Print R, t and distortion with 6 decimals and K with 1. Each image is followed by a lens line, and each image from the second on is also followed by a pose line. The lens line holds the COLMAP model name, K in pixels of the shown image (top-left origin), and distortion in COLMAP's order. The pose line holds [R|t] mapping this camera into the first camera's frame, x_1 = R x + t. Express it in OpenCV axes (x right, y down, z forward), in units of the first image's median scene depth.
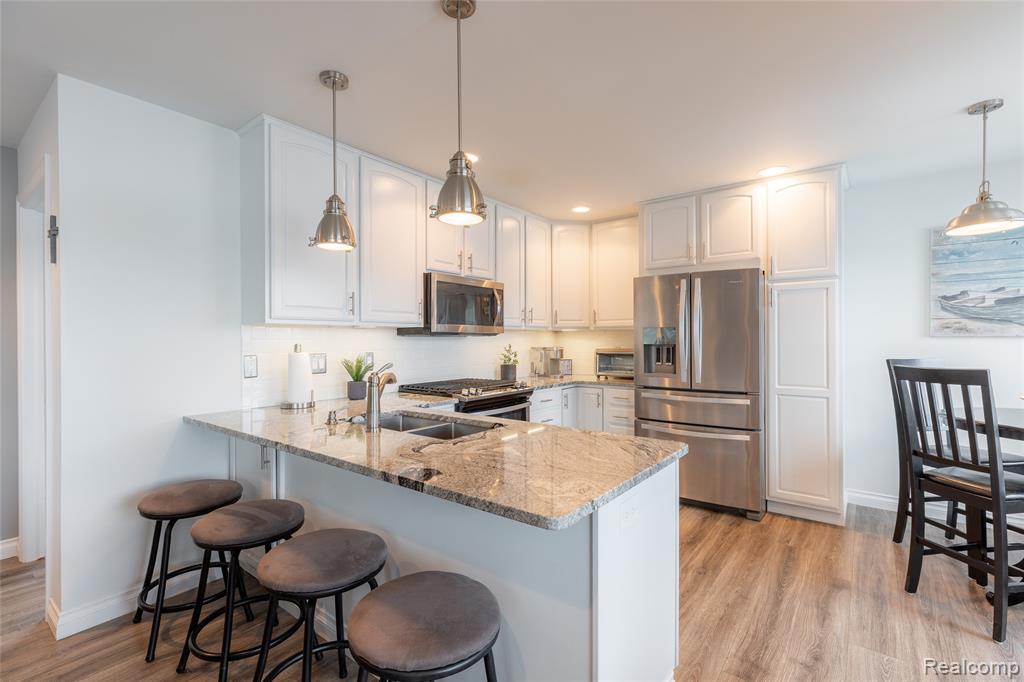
lens RADIAL K [[458.9, 0, 514.9], [0, 458.9, 340.9], [0, 0, 1]] dist [0.003341, 0.000256]
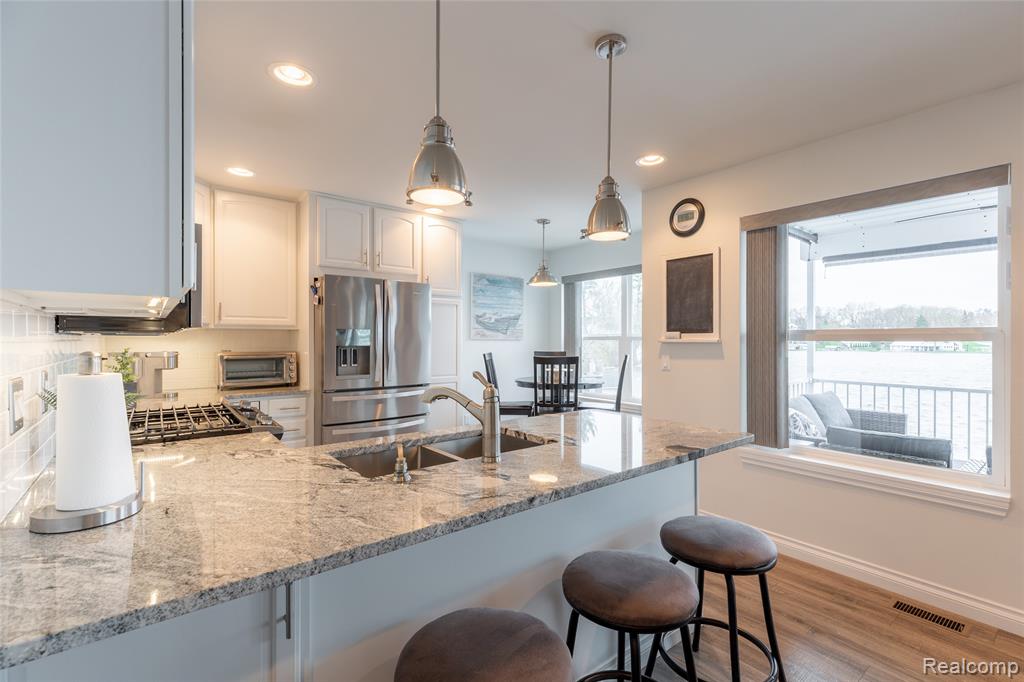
lens RADIAL K [[458.9, 0, 513.6], [0, 458.9, 341.0], [0, 0, 1]] dist [0.003341, 0.000256]
pose [[0.243683, 0.002796, 0.969851, -0.624744], [-0.001000, 0.999996, -0.002631, -0.000964], [-0.969854, -0.000328, 0.243685, 0.465959]]
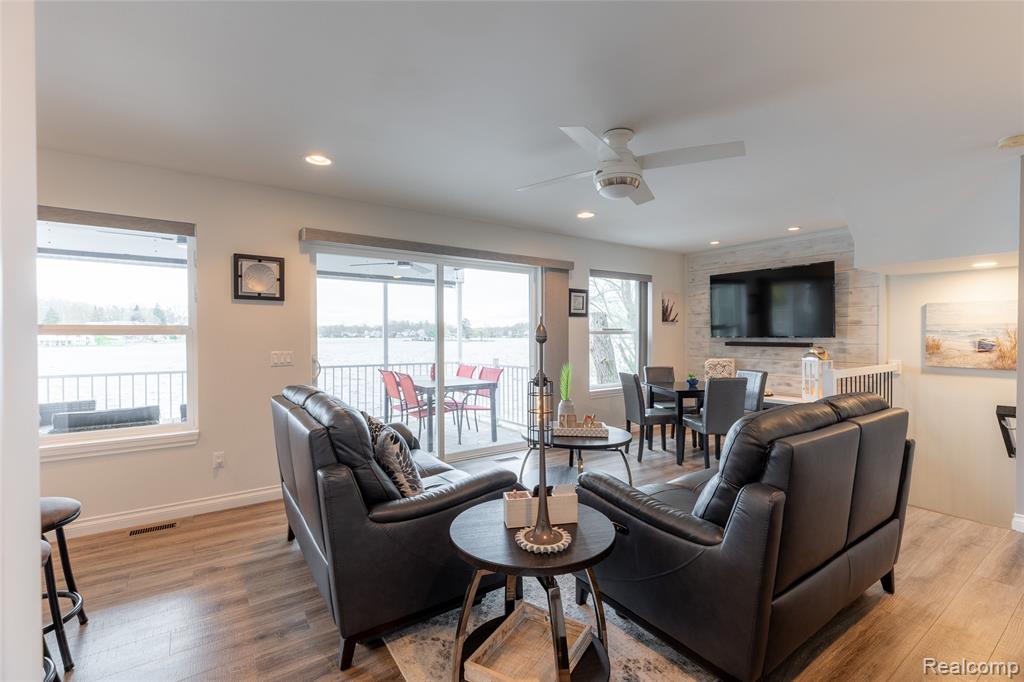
lens RADIAL K [[458.9, 0, 509.2], [0, 458.9, 339.4], [0, 0, 1]] dist [0.003341, 0.000256]
pose [[-0.952624, 0.002000, 0.304144, -0.817617], [0.005772, 0.999917, 0.011502, -0.000371], [-0.304096, 0.012713, -0.952557, 0.725563]]
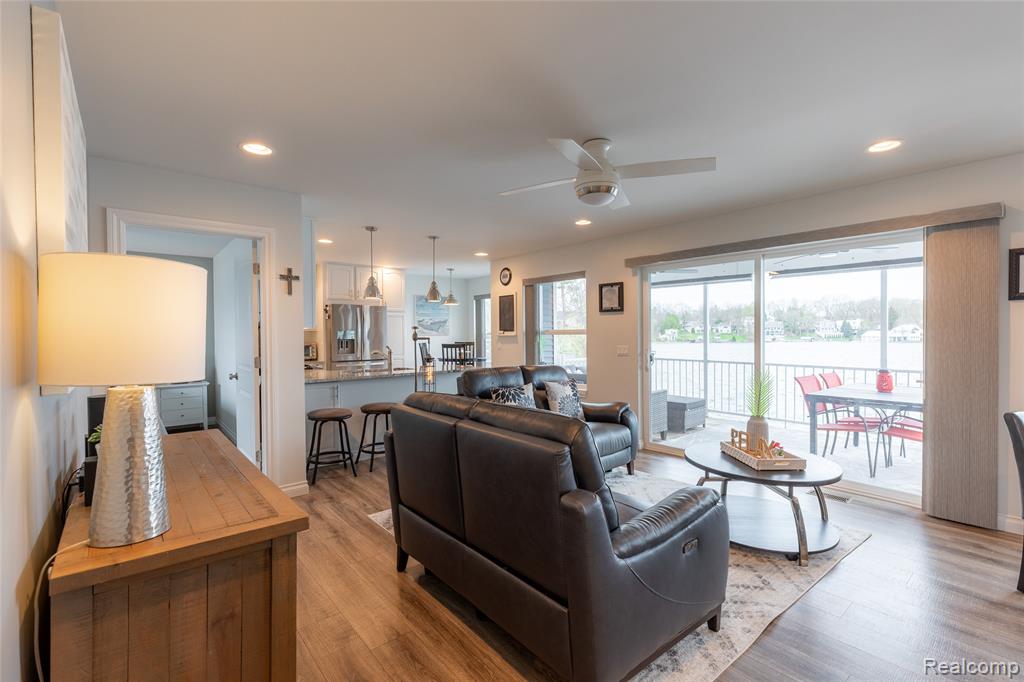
lens RADIAL K [[458.9, 0, 512.2], [0, 458.9, 336.9], [0, 0, 1]] dist [0.003341, 0.000256]
pose [[0.219034, -0.003734, 0.975710, -1.617544], [0.007555, 0.999969, 0.002131, -0.001261], [-0.975688, 0.006904, 0.219056, -0.148947]]
